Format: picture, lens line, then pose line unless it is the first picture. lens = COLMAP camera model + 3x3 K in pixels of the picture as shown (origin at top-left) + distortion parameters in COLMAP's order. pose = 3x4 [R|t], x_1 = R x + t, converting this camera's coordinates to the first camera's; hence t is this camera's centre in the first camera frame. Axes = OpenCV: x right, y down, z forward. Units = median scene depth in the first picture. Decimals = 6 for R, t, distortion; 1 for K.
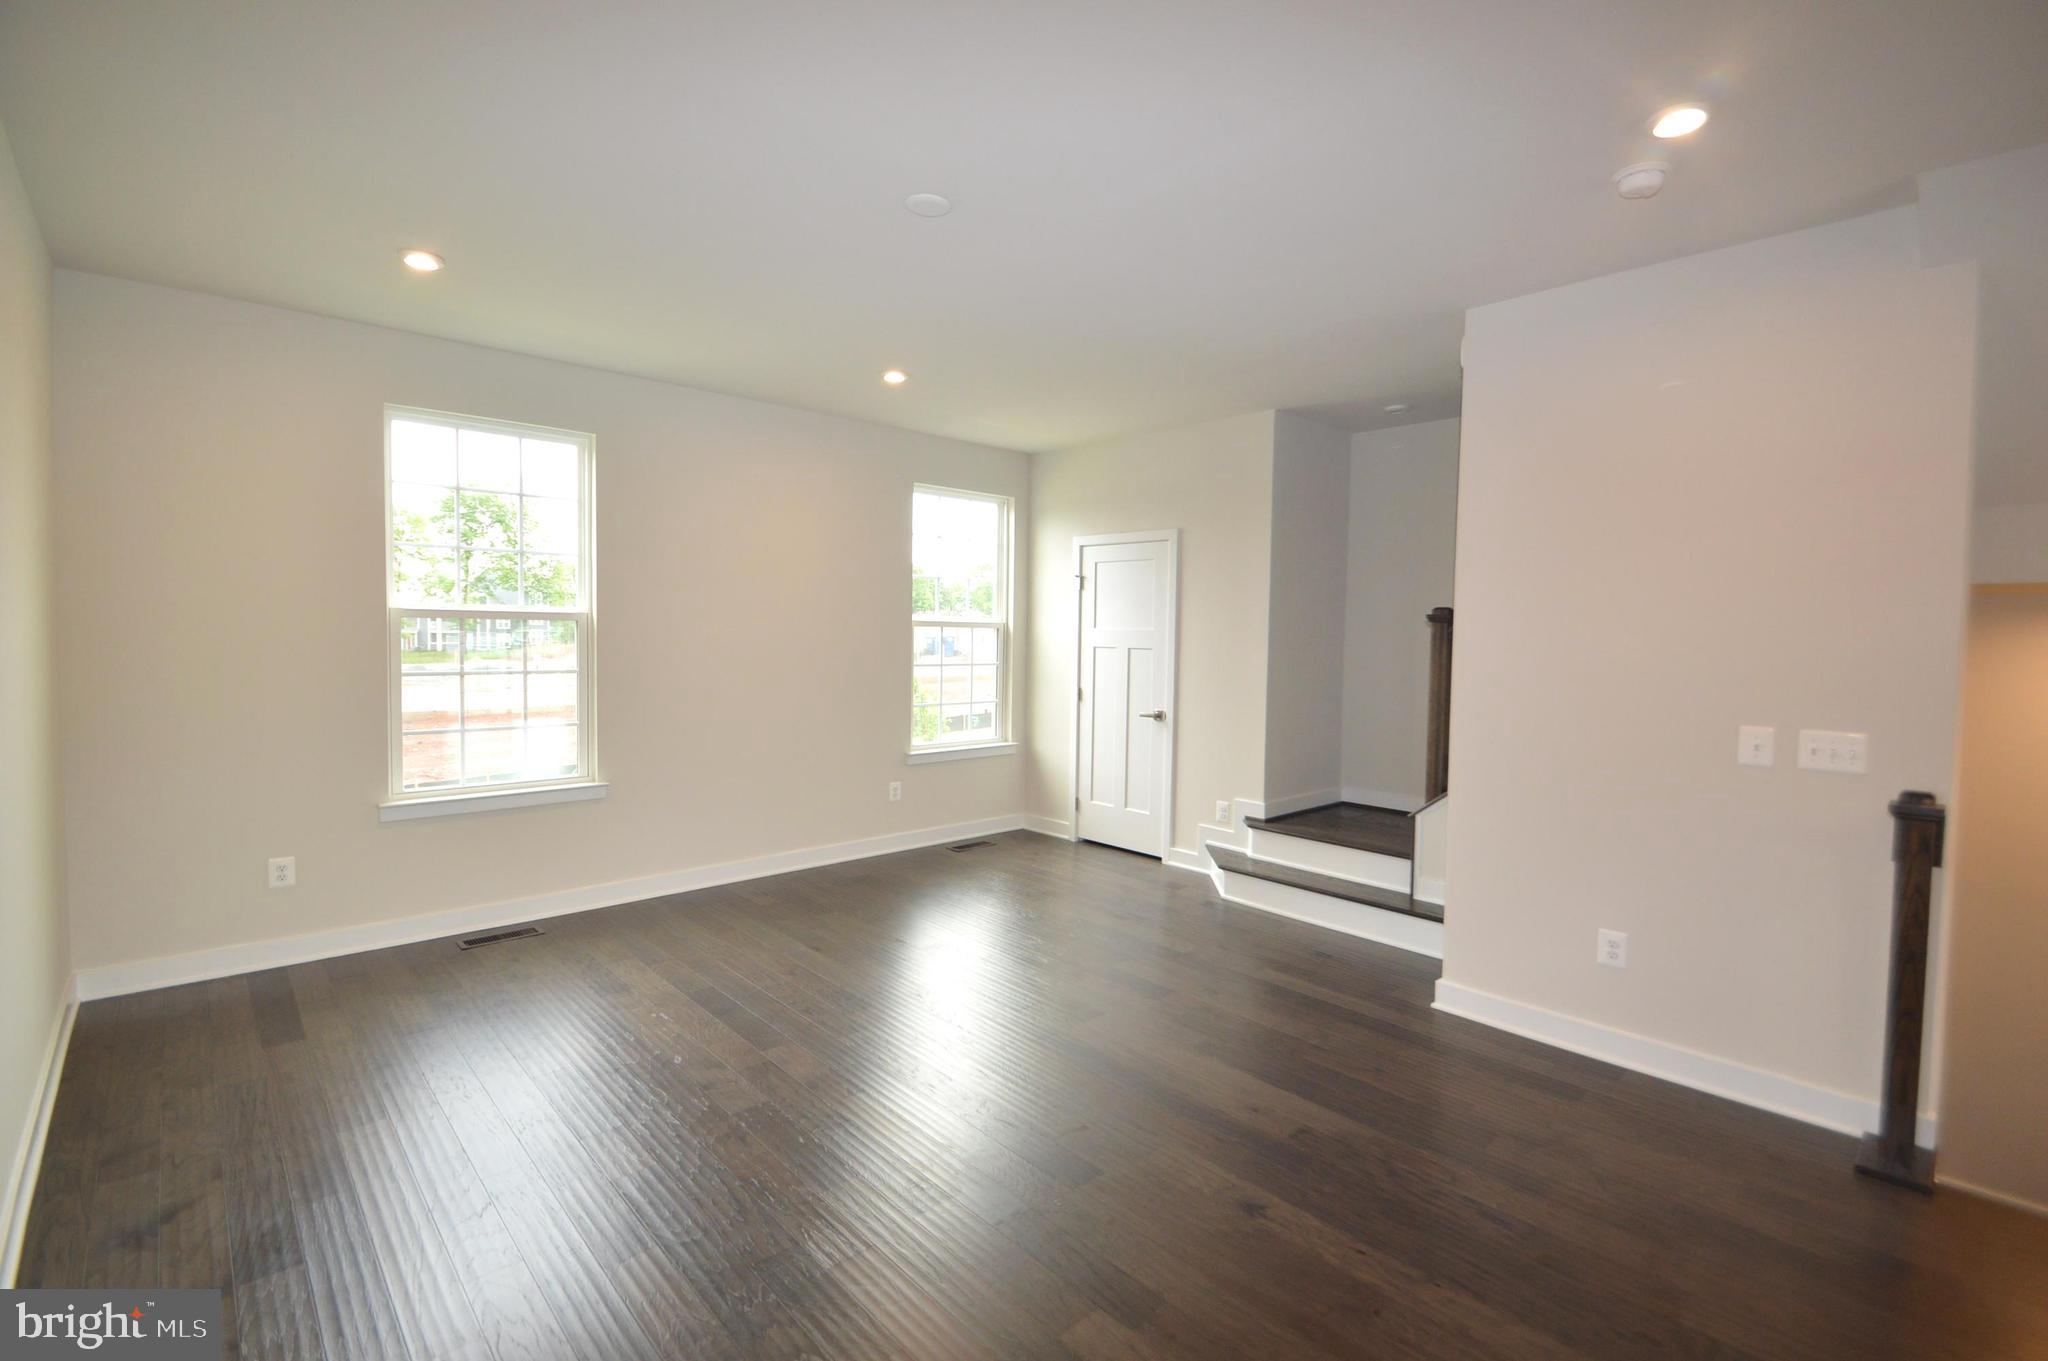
lens RADIAL K [[912.0, 0, 1028.2], [0, 912.0, 666.3], [0, 0, 1]] dist [0.000135, -0.012018]
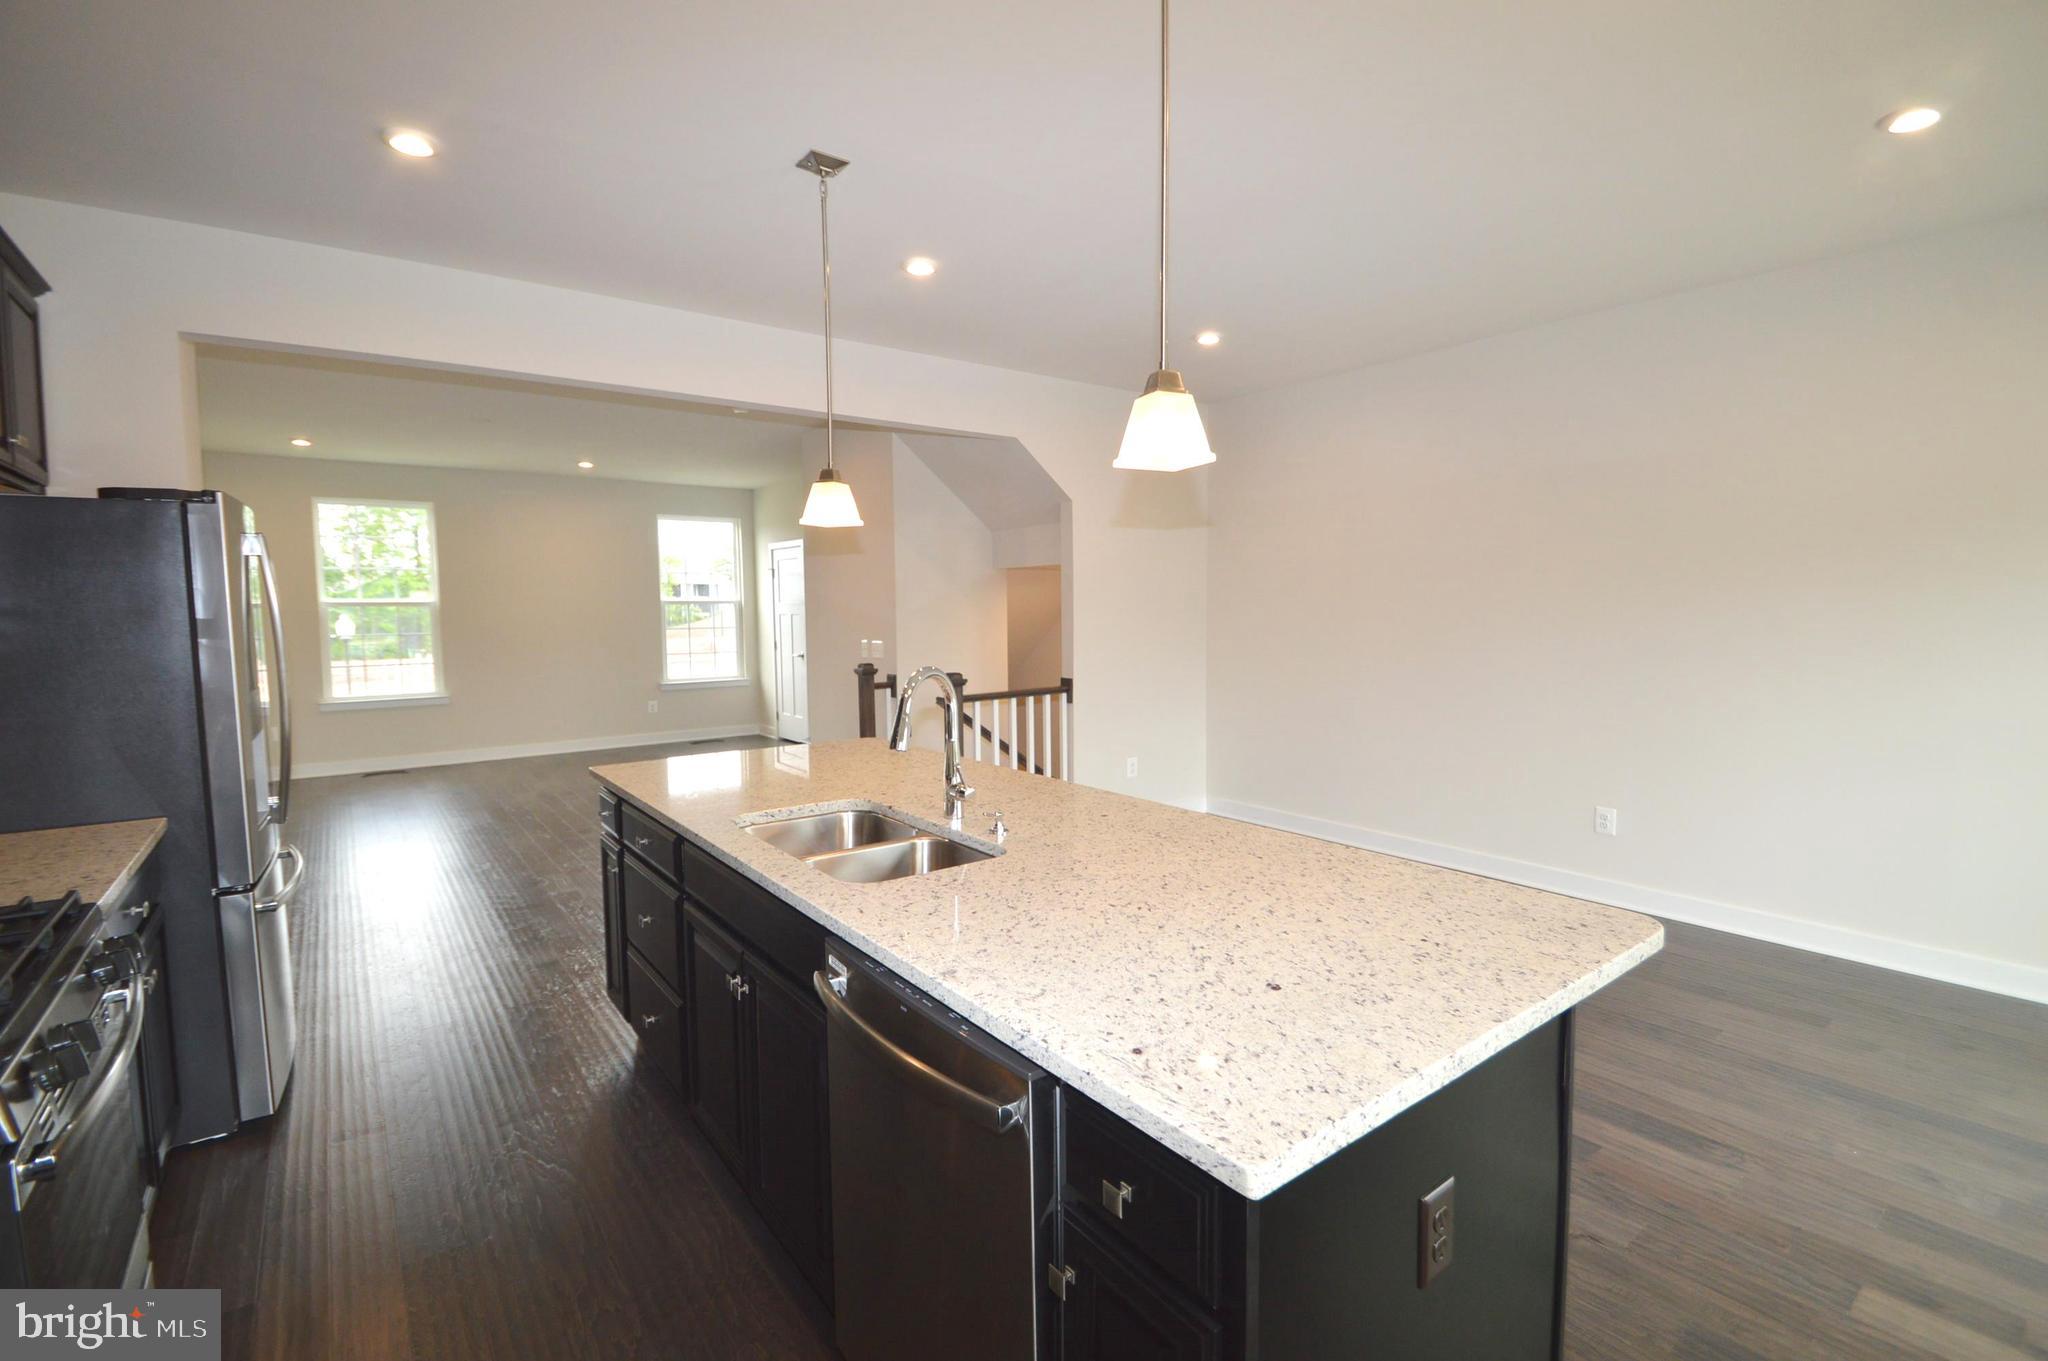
lens RADIAL K [[919.0, 0, 1027.8], [0, 919.0, 675.6], [0, 0, 1]] dist [0.006832, -0.008712]
pose [[0.994071, -0.020823, -0.106723, 0.537153], [0.024580, 0.999119, 0.034012, 0.032778], [0.105921, -0.036434, 0.993707, -0.421858]]
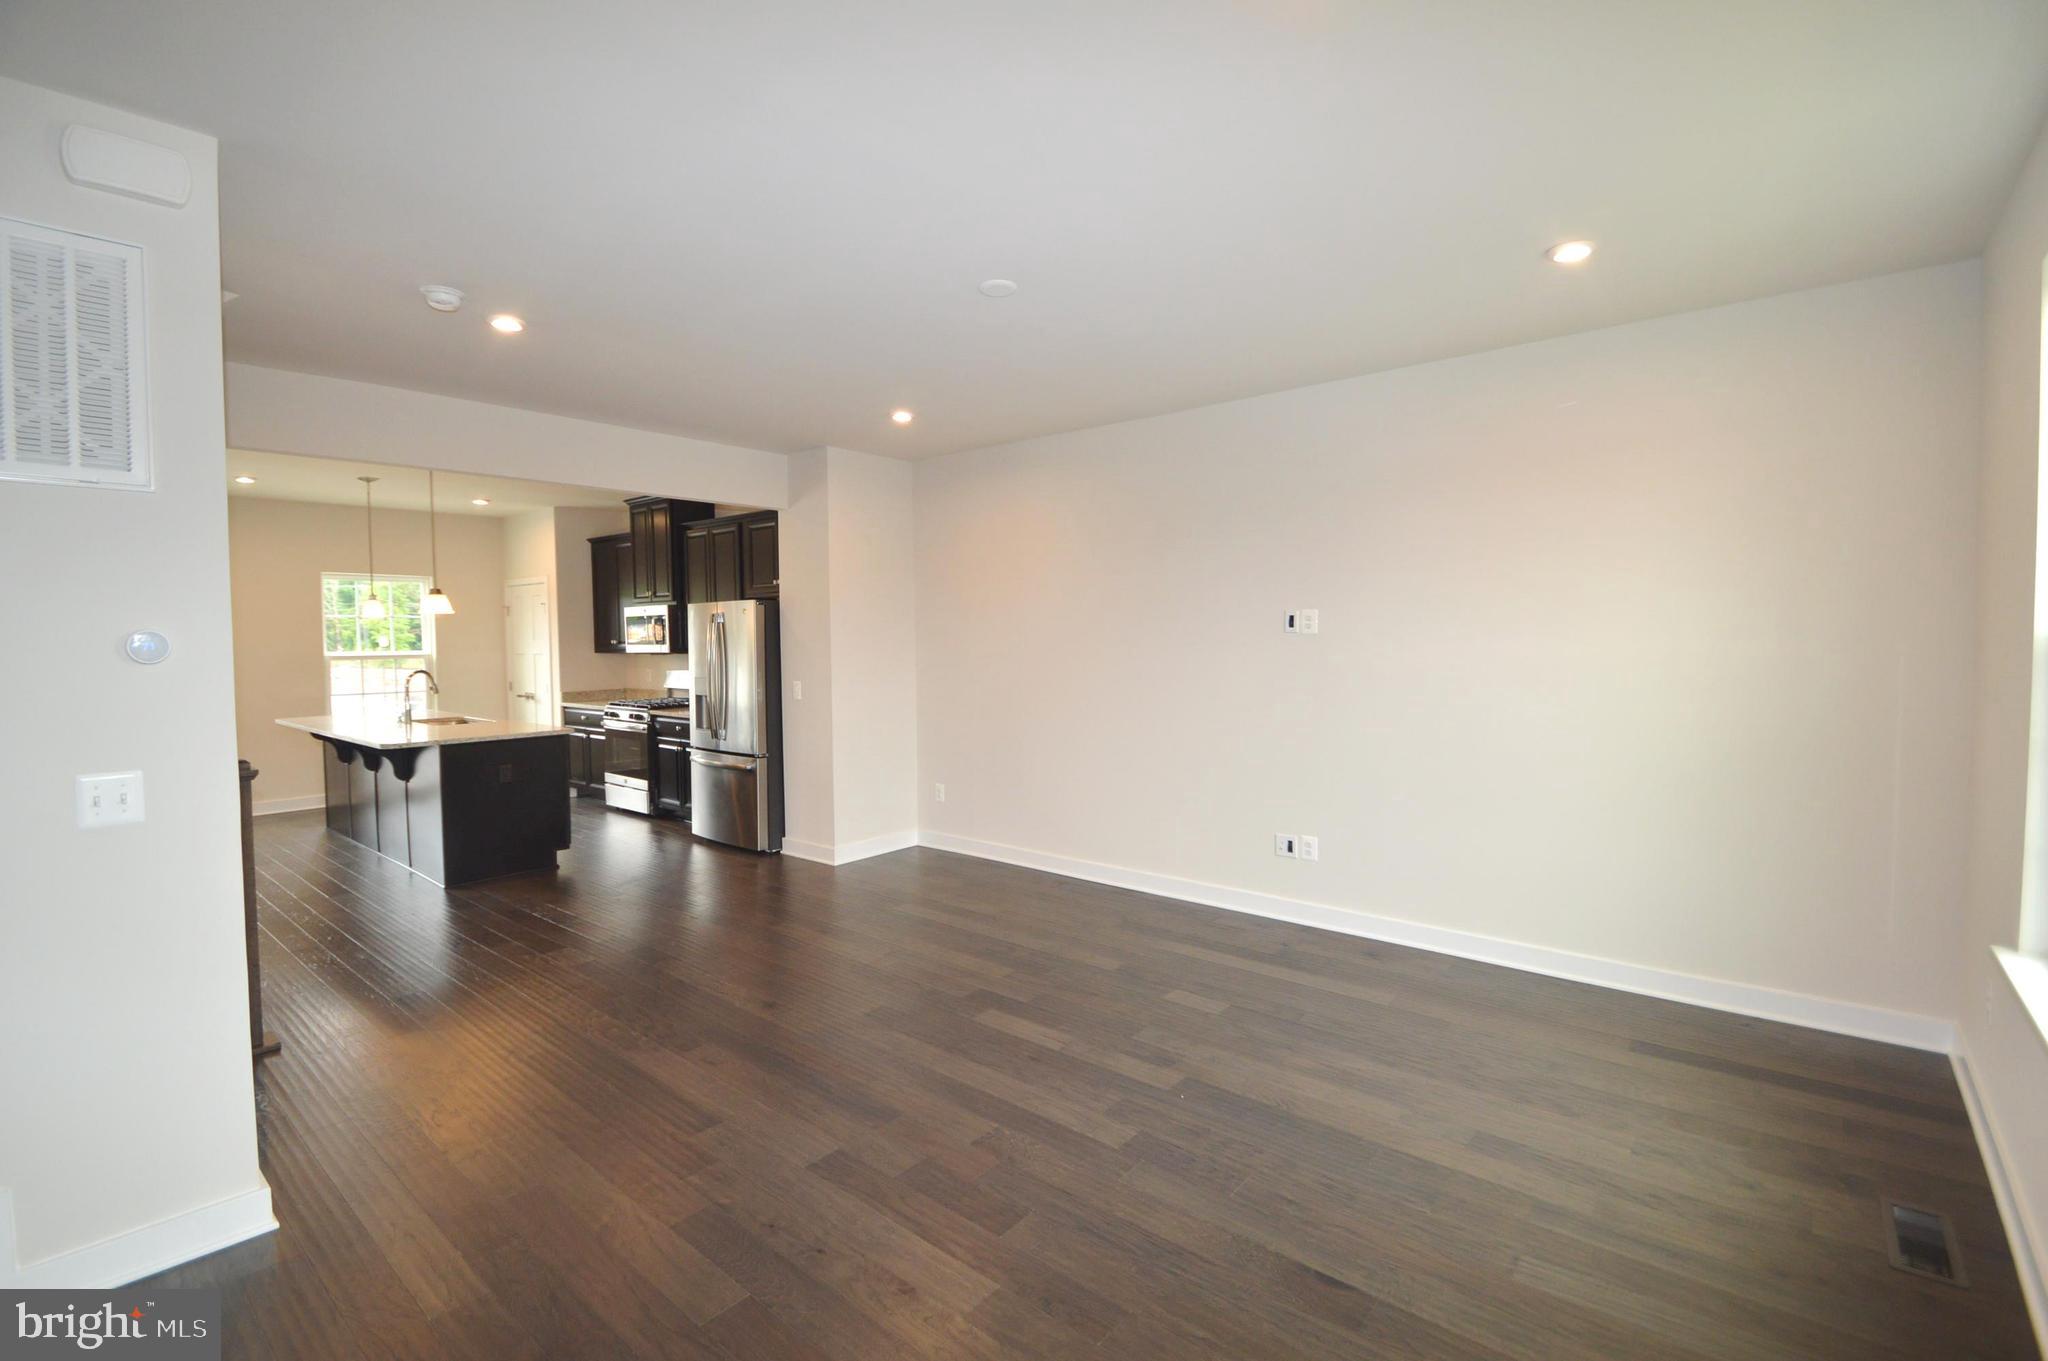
lens RADIAL K [[919.0, 0, 1027.8], [0, 919.0, 675.6], [0, 0, 1]] dist [0.006832, -0.008712]
pose [[-0.994007, -0.002626, -0.109289, -0.007124], [-0.011864, 0.996398, 0.083972, -0.035495], [0.108675, 0.084765, -0.990457, 0.807982]]
